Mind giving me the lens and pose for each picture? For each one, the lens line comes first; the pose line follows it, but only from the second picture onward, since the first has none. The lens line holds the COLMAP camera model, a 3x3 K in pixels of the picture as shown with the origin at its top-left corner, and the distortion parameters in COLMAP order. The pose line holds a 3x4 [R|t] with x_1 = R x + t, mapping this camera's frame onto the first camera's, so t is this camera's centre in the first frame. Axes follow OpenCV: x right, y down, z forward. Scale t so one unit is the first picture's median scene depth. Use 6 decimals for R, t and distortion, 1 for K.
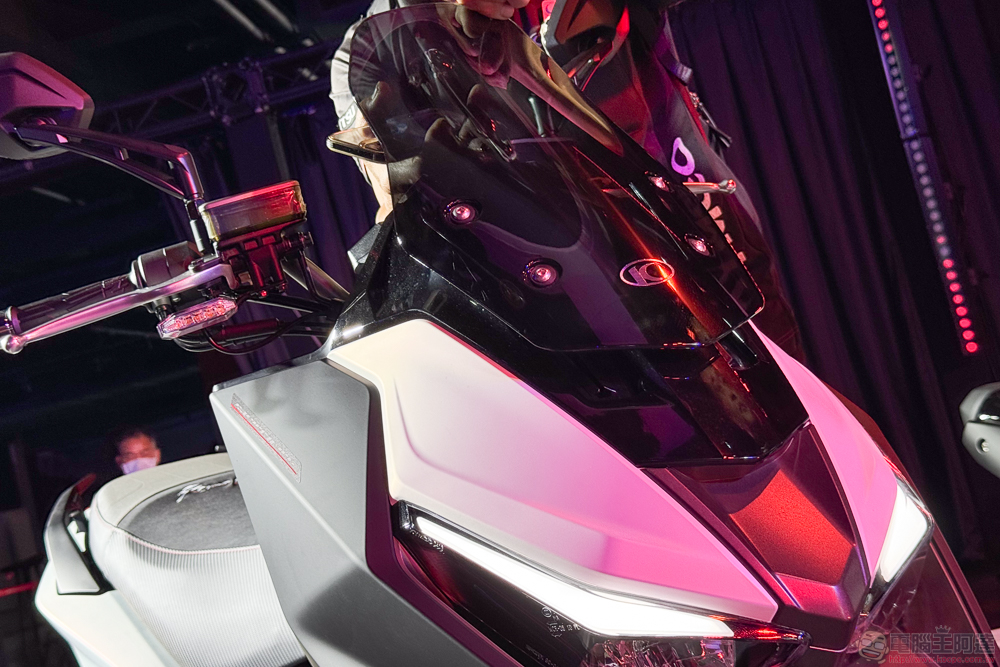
lens RADIAL K [[1449.0, 0, 497.4], [0, 1449.0, 405.1], [0, 0, 1]] dist [-0.002503, 0.606994]
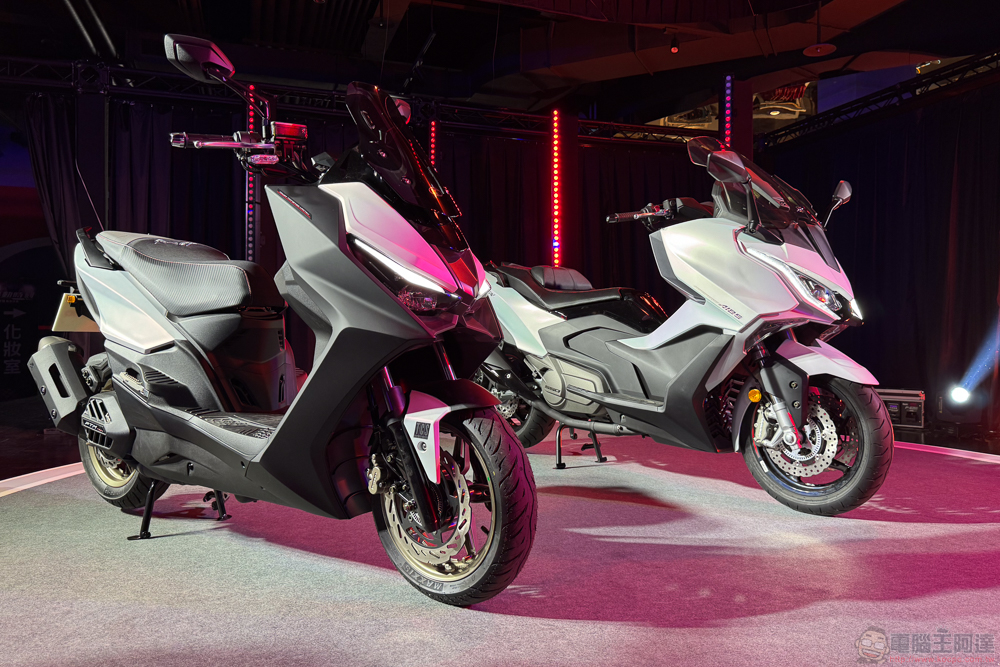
lens RADIAL K [[680.3, 0, 500.0], [0, 680.3, 333.5], [0, 0, 1]] dist [0.072960, -0.088021]
pose [[0.881899, 0.249260, 0.400154, -0.273641], [-0.253500, 0.966367, -0.043271, 0.222578], [-0.397481, -0.063278, 0.915426, -0.441122]]
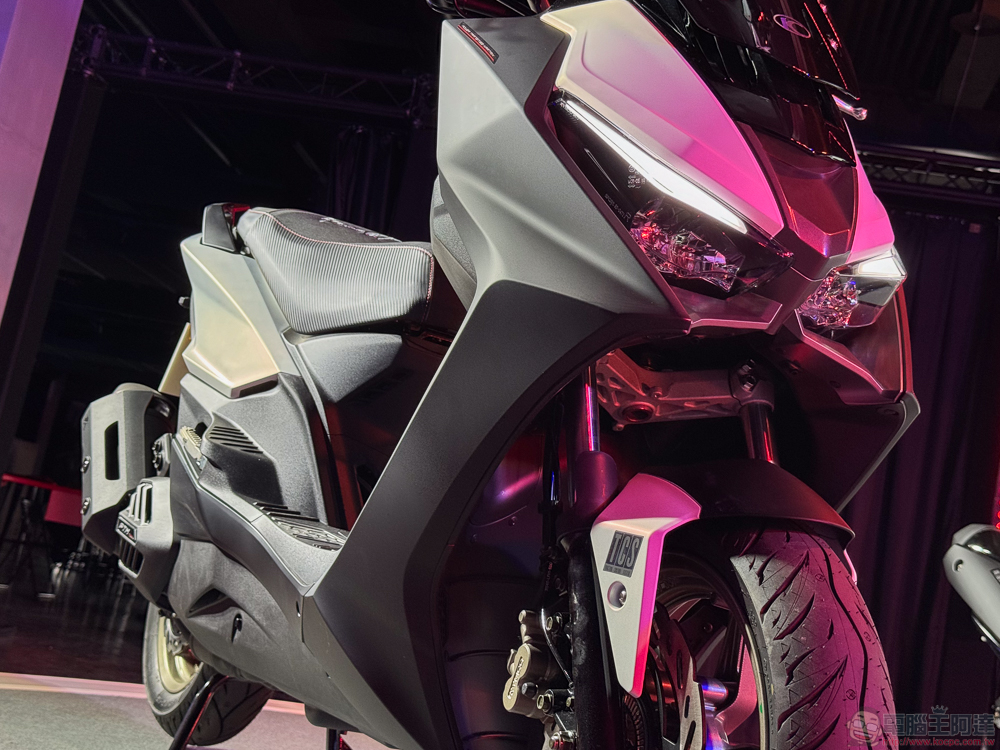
lens RADIAL K [[1387.5, 0, 500.0], [0, 1387.5, 375.0], [0, 0, 1]] dist [0.198573, 0.012517]
pose [[0.902519, 0.427388, -0.052906, 0.058855], [-0.429915, 0.901328, -0.052731, 0.350556], [0.025149, 0.070336, 0.997206, -0.275373]]
